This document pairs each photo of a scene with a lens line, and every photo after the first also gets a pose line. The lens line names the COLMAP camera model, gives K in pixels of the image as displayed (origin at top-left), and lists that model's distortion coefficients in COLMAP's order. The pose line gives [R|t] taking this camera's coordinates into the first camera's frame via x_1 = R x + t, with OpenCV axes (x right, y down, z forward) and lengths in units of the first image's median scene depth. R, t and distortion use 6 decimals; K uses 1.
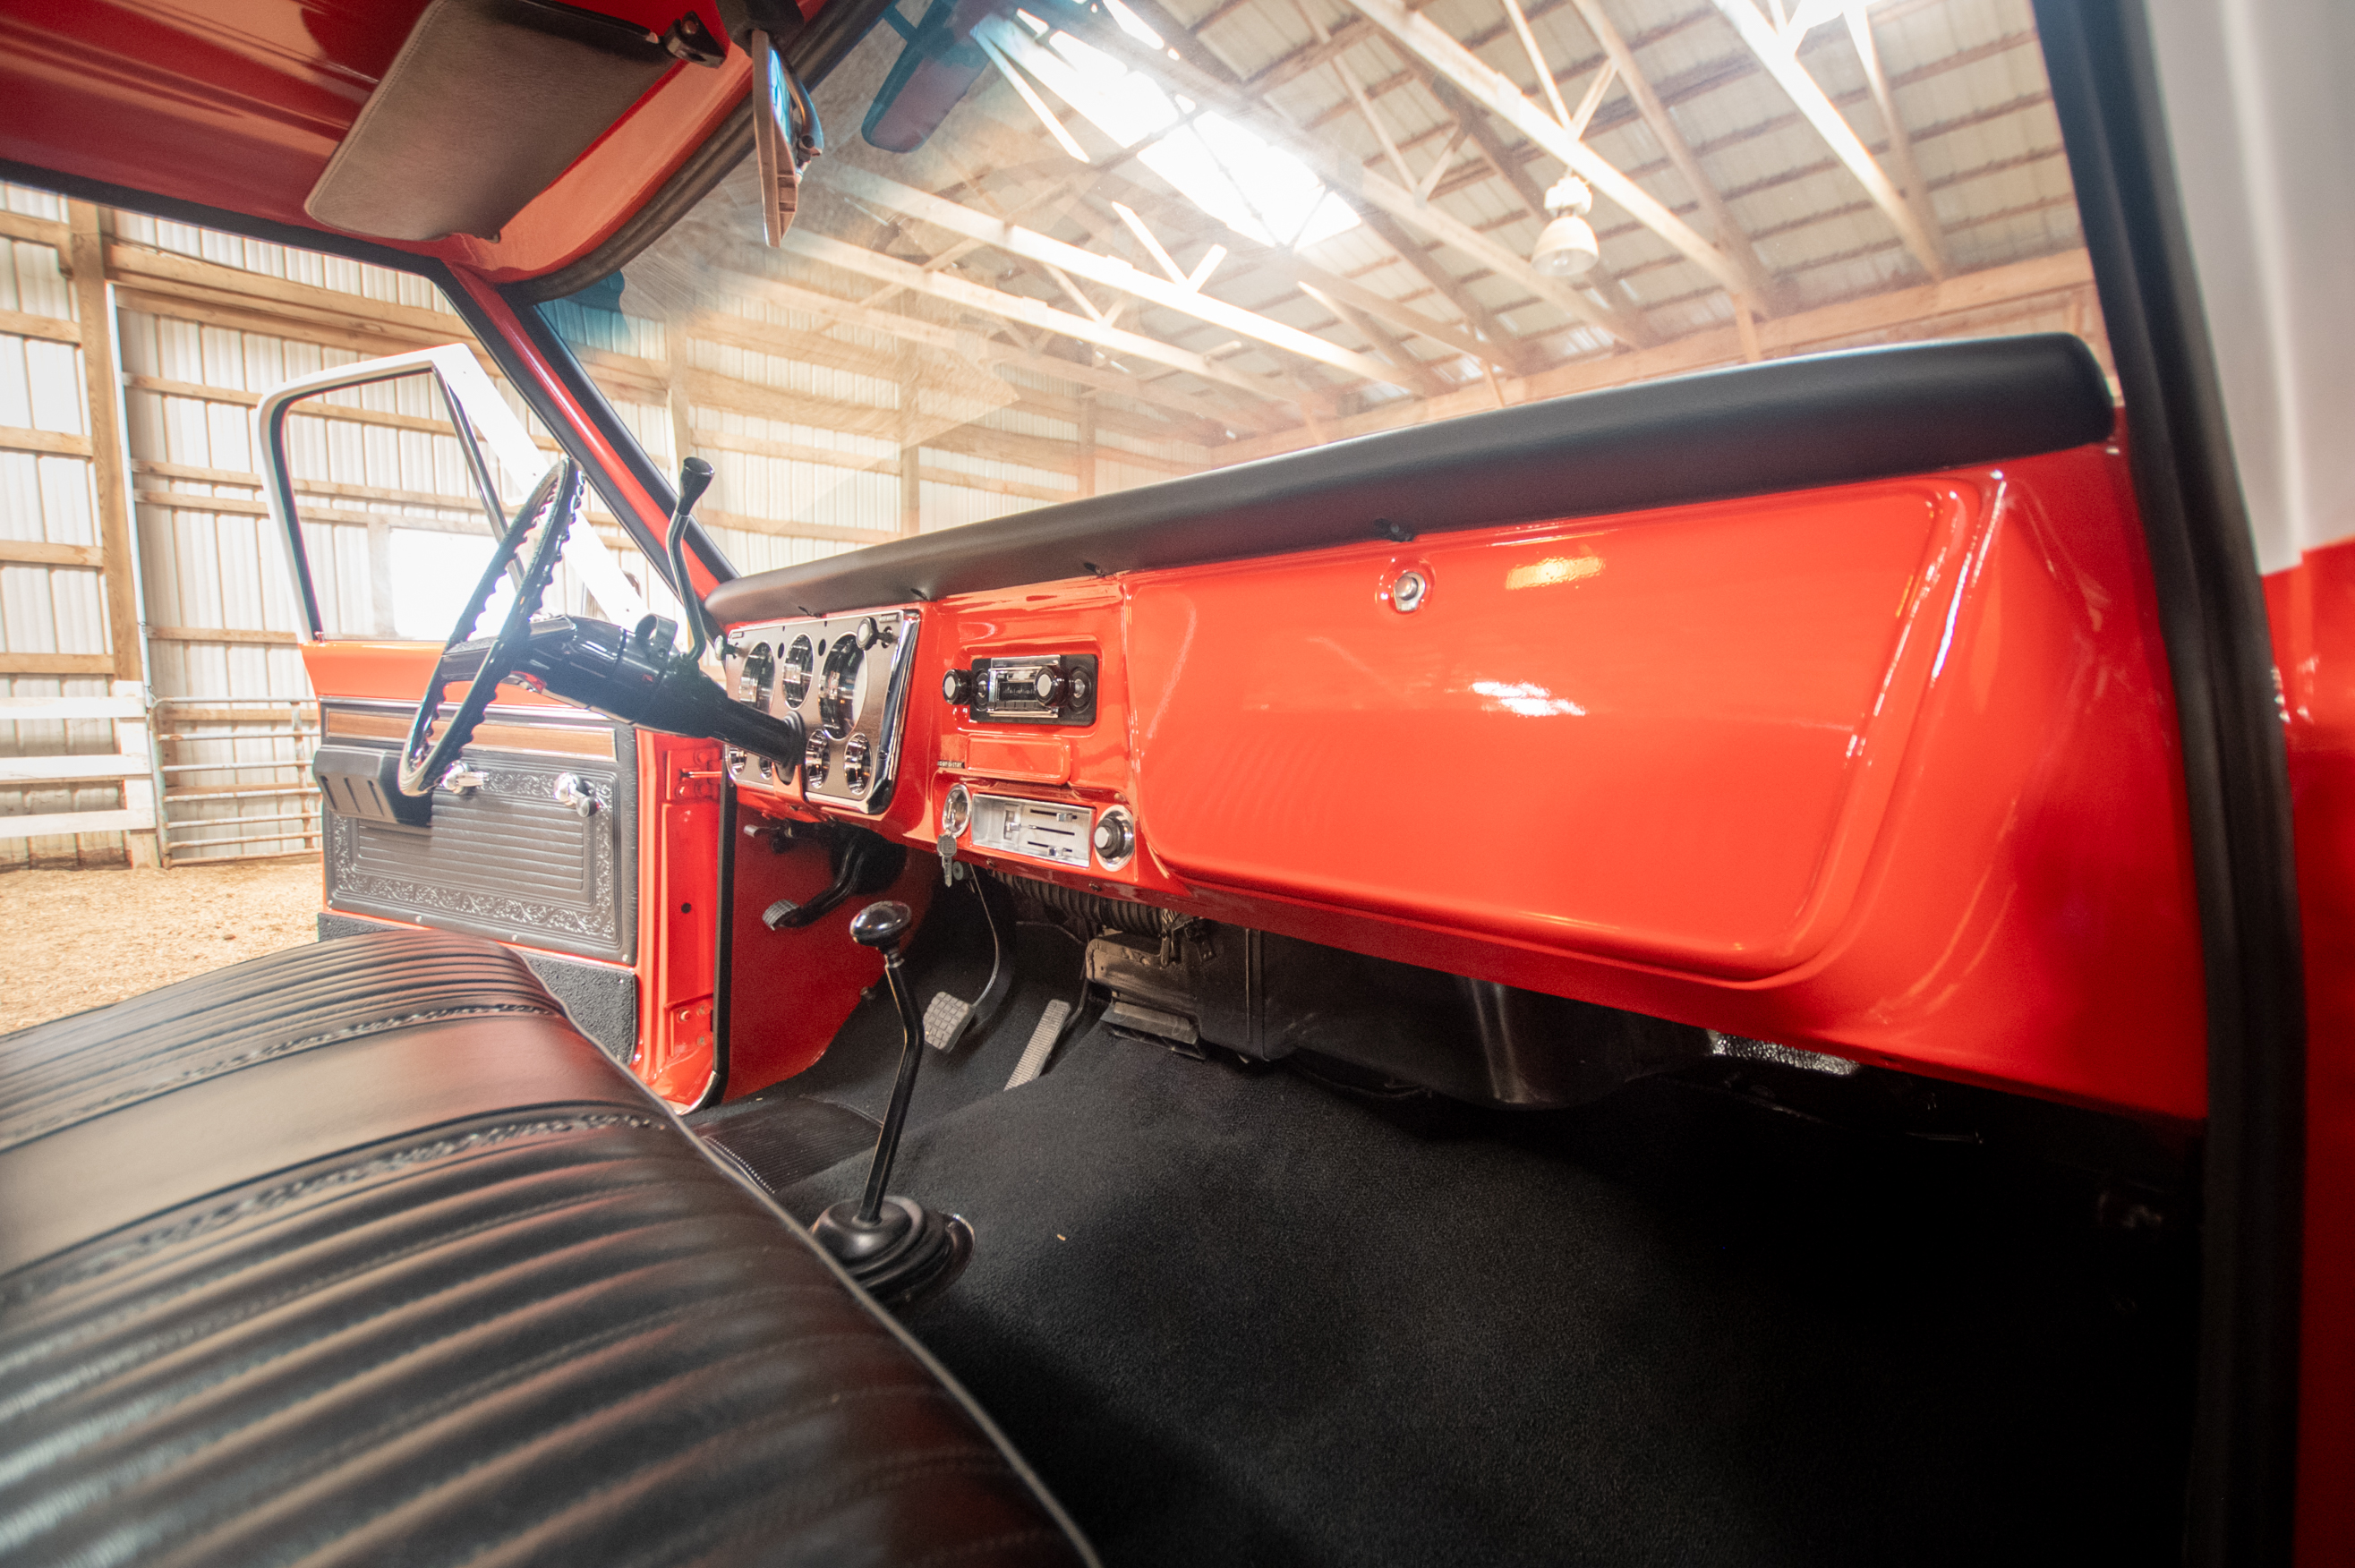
lens RADIAL K [[1012.6, 0, 1155.6], [0, 1012.6, 781.0], [0, 0, 1]] dist [-0.000132, 0.000272]
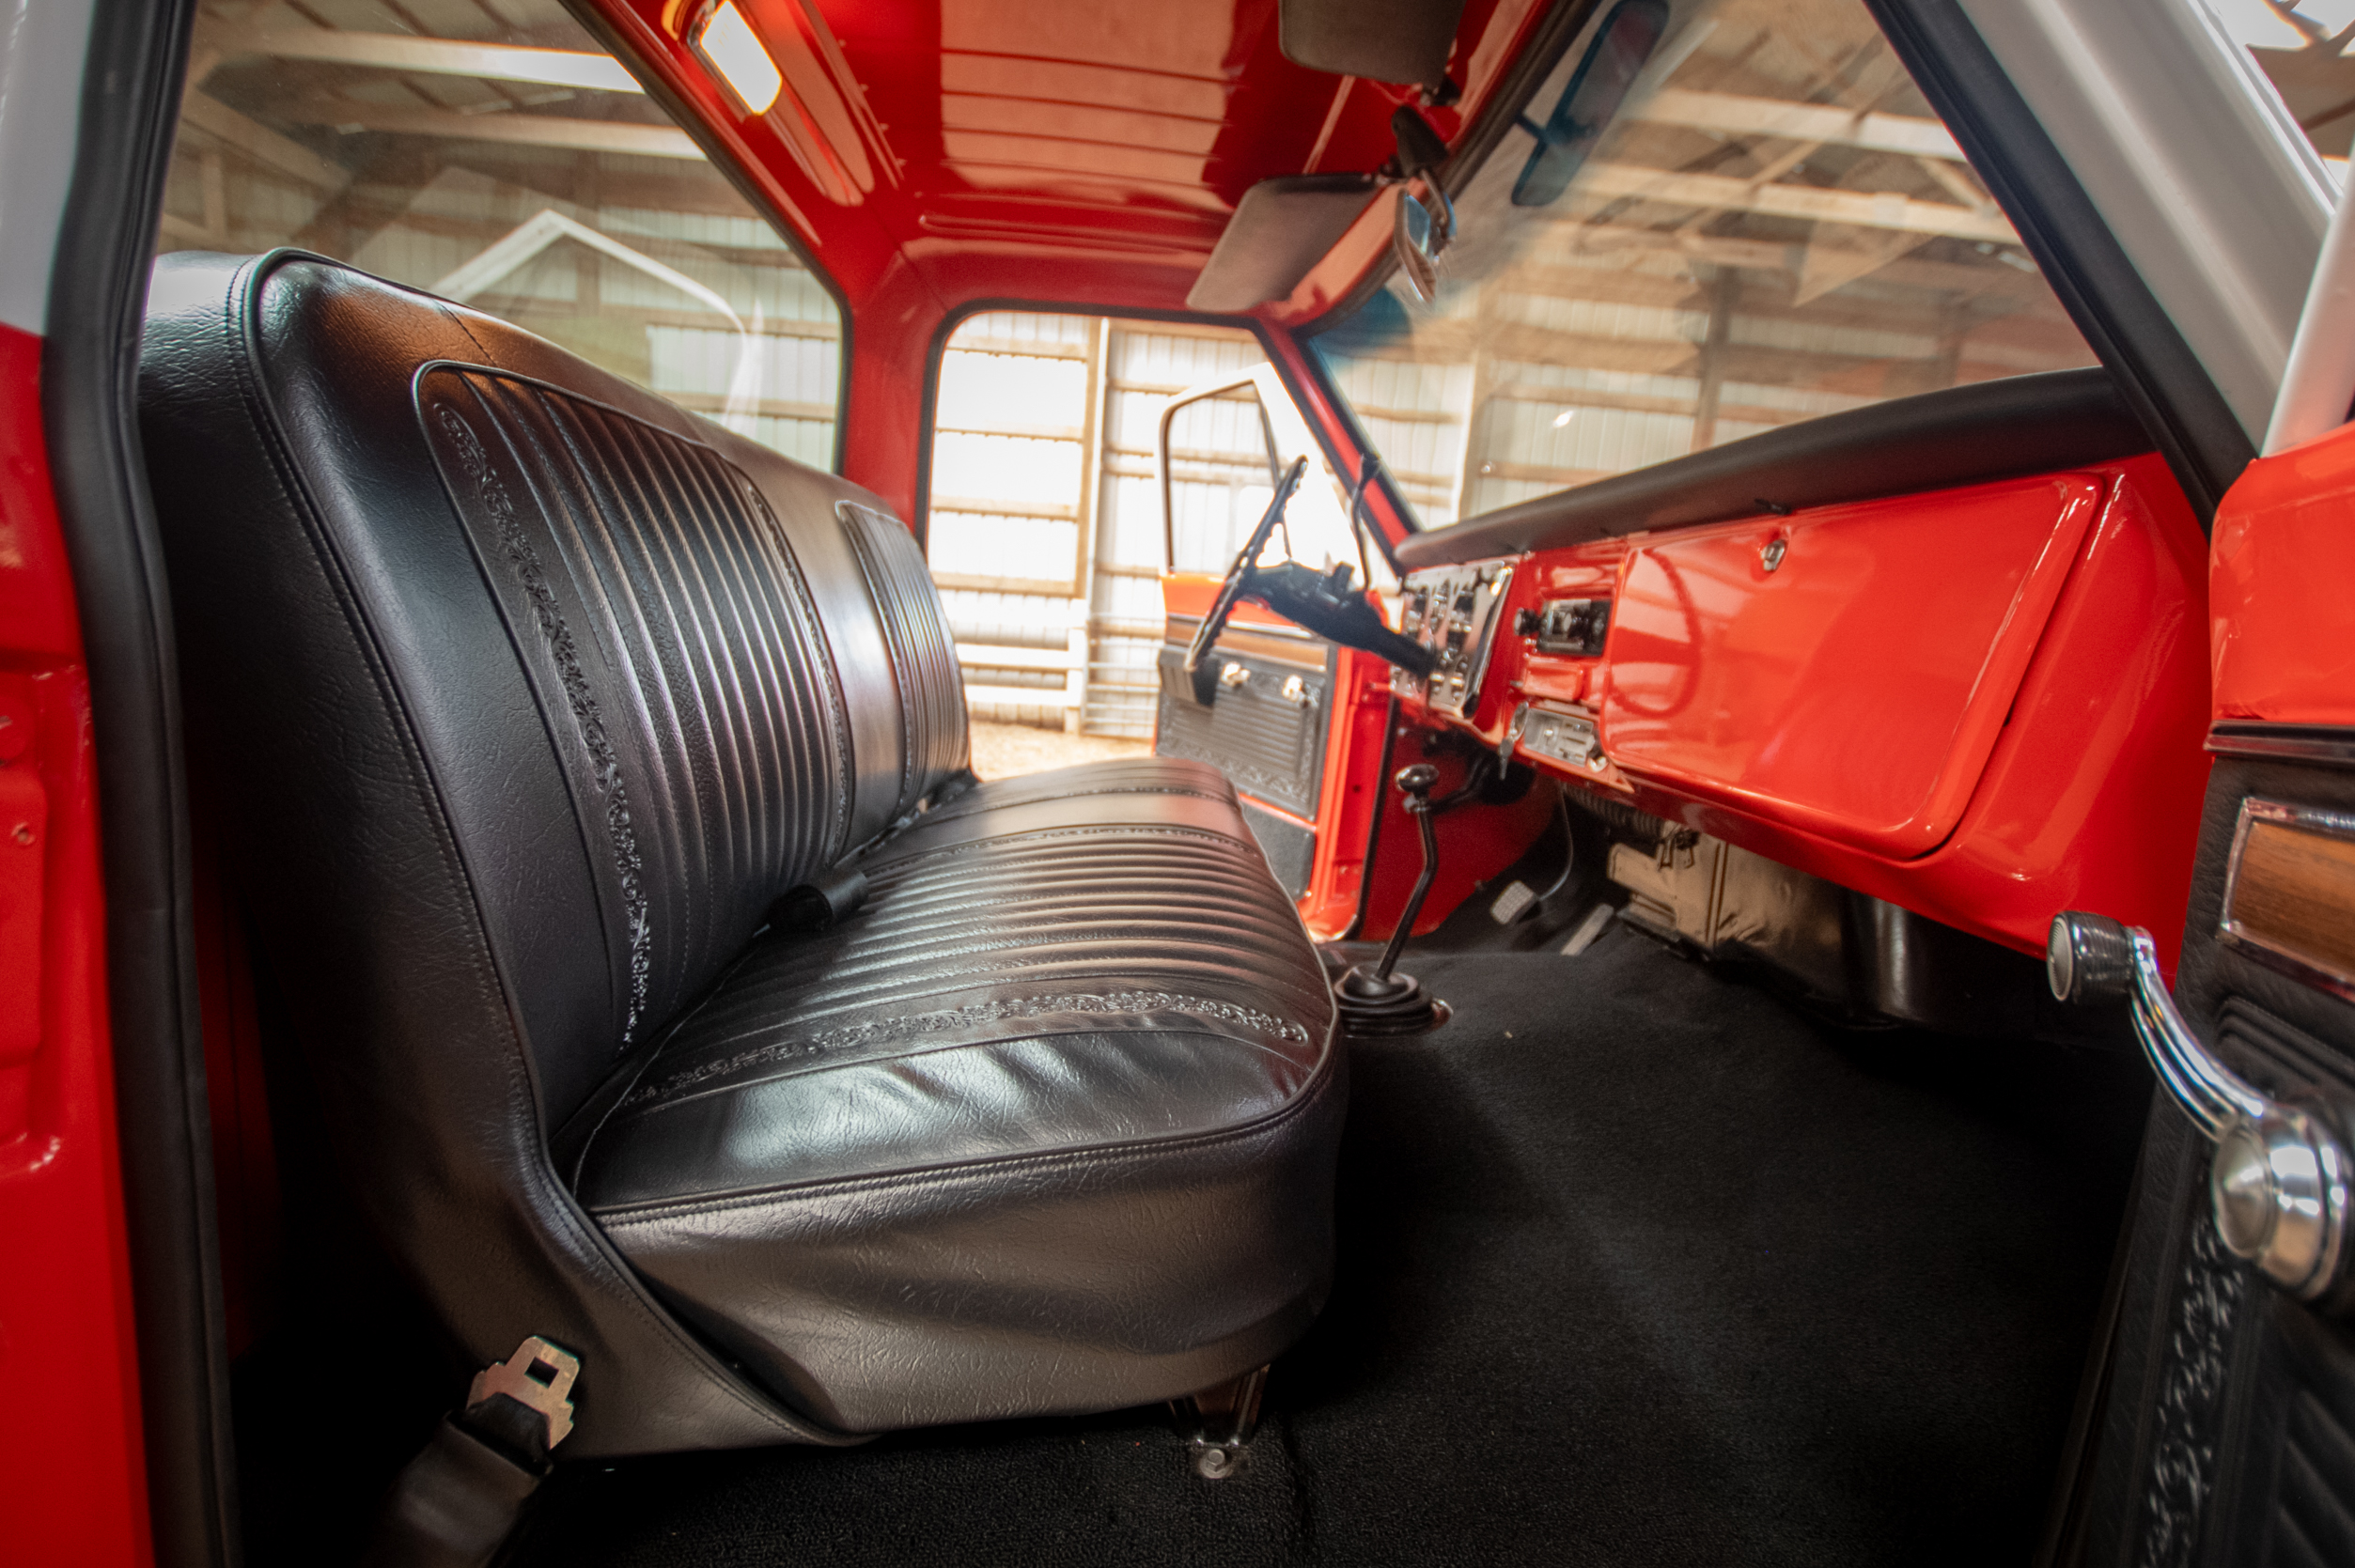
lens RADIAL K [[1012.5, 0, 1155.6], [0, 1012.5, 781.0], [0, 0, 1]] dist [-0.000132, 0.000272]
pose [[0.752563, 0.160893, -0.638563, 0.192237], [-0.130019, 0.986908, 0.095432, 0.028183], [0.645557, 0.011207, 0.763629, -0.178734]]
